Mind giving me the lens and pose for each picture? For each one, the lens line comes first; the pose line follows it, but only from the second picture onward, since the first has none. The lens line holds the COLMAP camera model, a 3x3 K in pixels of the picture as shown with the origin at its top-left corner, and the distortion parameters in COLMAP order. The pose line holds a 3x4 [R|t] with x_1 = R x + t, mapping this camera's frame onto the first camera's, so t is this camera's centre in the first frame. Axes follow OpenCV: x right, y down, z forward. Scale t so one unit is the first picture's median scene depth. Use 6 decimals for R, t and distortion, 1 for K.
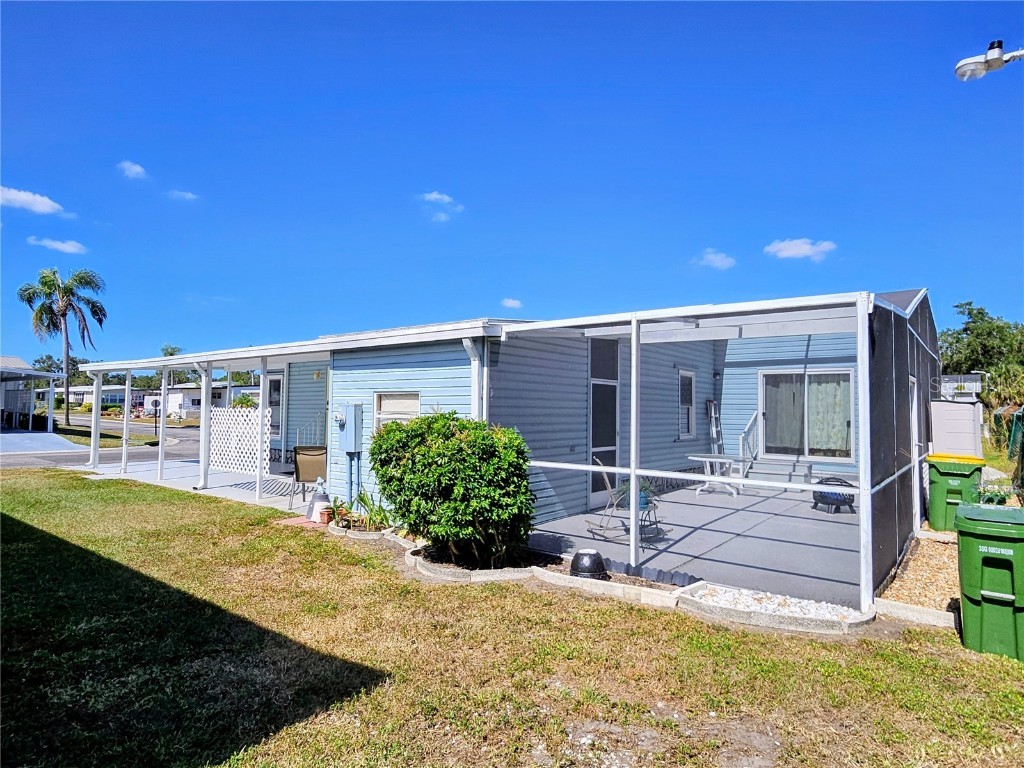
lens RADIAL K [[584.4, 0, 510.6], [0, 584.4, 379.4], [0, 0, 1]] dist [0.001168, 0.000512]
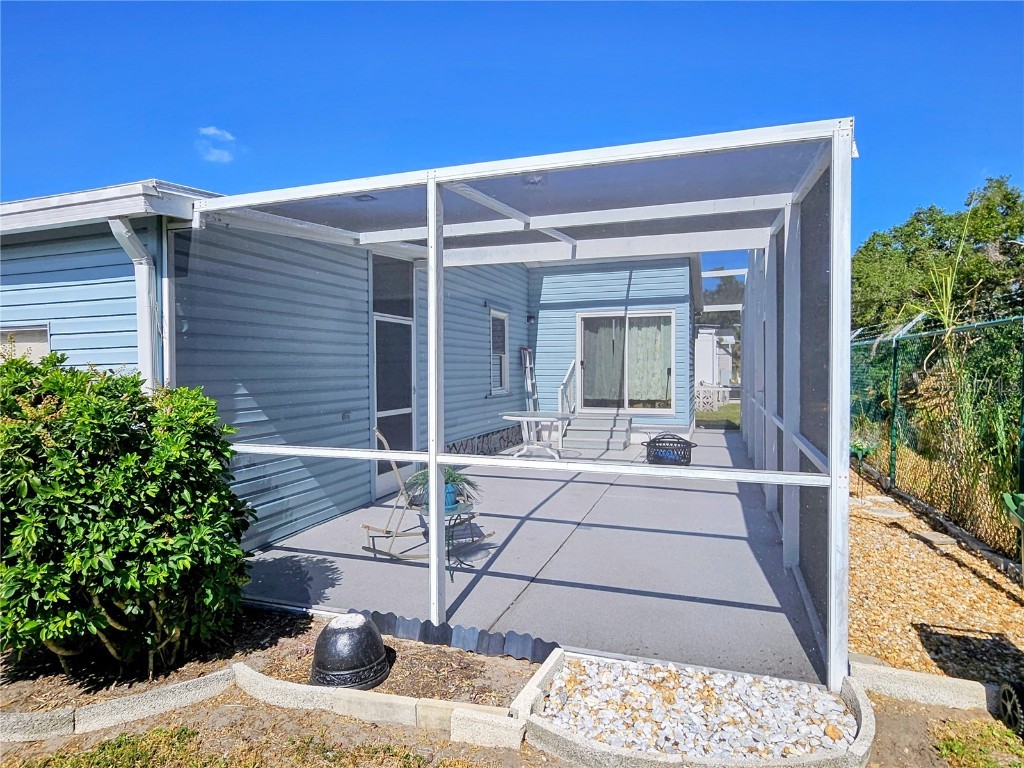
lens RADIAL K [[584.4, 0, 510.6], [0, 584.4, 379.4], [0, 0, 1]] dist [0.001168, 0.000512]
pose [[0.945070, -0.026800, 0.325768, 0.053747], [0.002718, 0.997243, 0.074156, 0.022416], [-0.326857, -0.069197, 0.942537, 0.245344]]
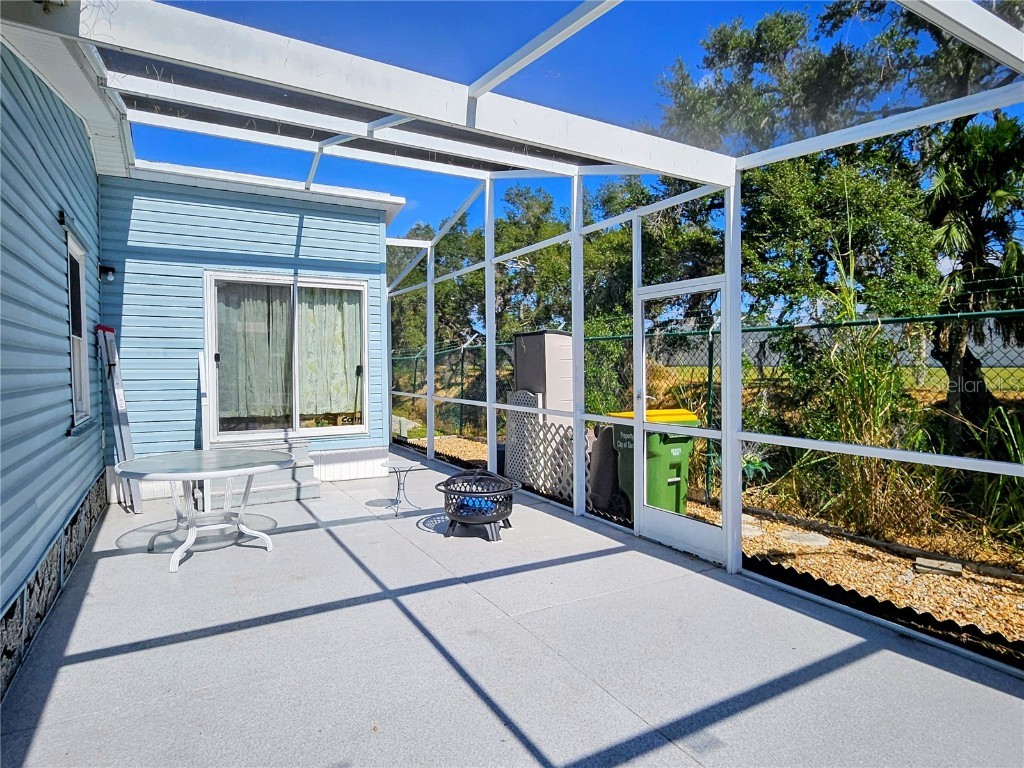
lens RADIAL K [[584.4, 0, 510.6], [0, 584.4, 379.4], [0, 0, 1]] dist [0.001168, 0.000512]
pose [[0.371684, -0.040409, 0.927479, 0.059883], [-0.038593, 0.997516, 0.058927, 0.046059], [-0.927557, -0.057696, 0.369201, 0.678797]]
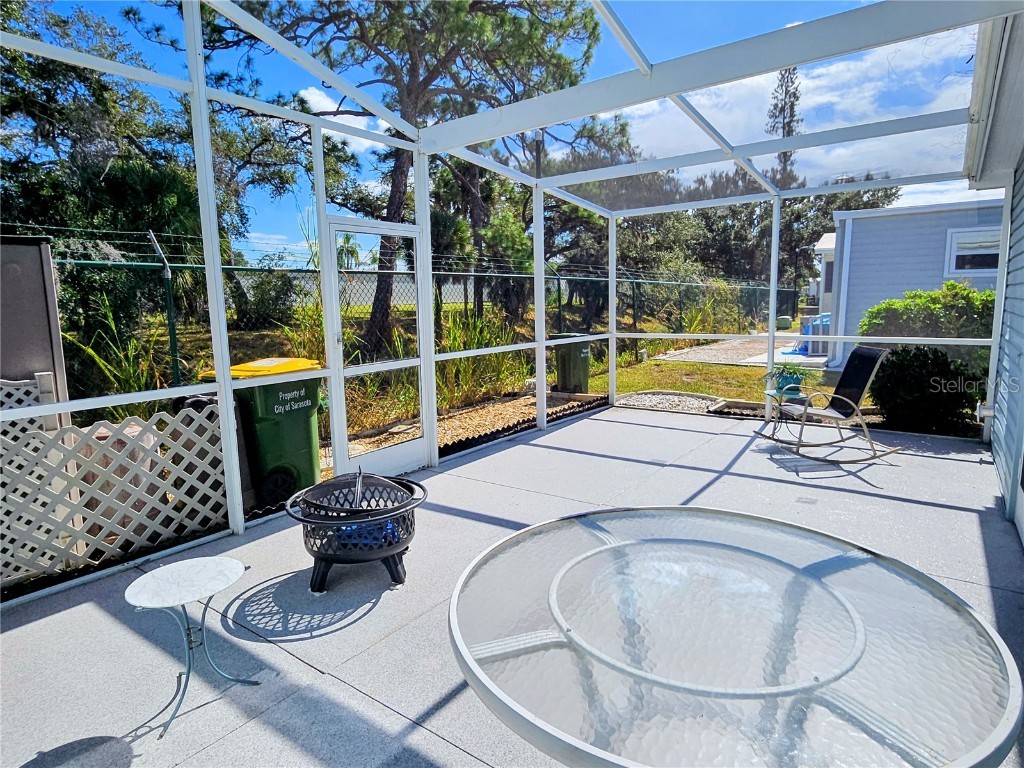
lens RADIAL K [[584.4, 0, 510.6], [0, 584.4, 379.4], [0, 0, 1]] dist [0.001168, 0.000512]
pose [[-0.999304, 0.010382, -0.035826, 0.414847], [0.007441, 0.996665, 0.081266, 0.077909], [0.036550, 0.080943, -0.996048, 1.157354]]
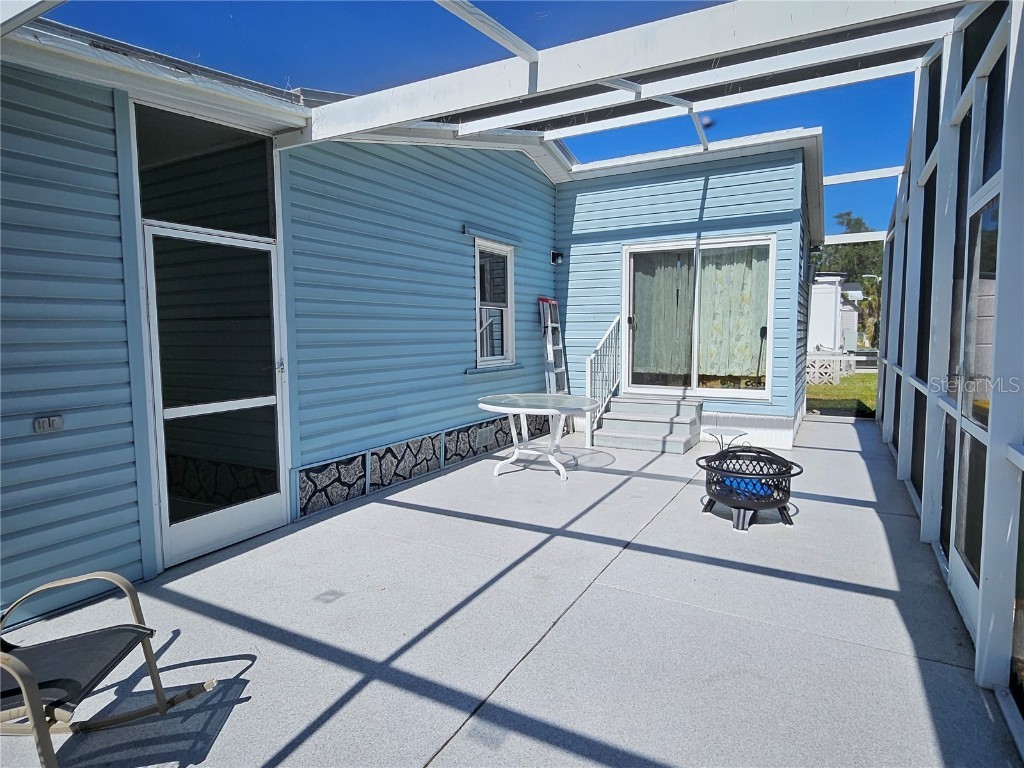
lens RADIAL K [[584.4, 0, 510.6], [0, 584.4, 379.4], [0, 0, 1]] dist [0.001168, 0.000512]
pose [[0.986392, -0.036713, 0.160259, 0.255871], [0.014419, 0.990311, 0.138116, 0.042035], [-0.163777, -0.133926, 0.977364, 0.508945]]
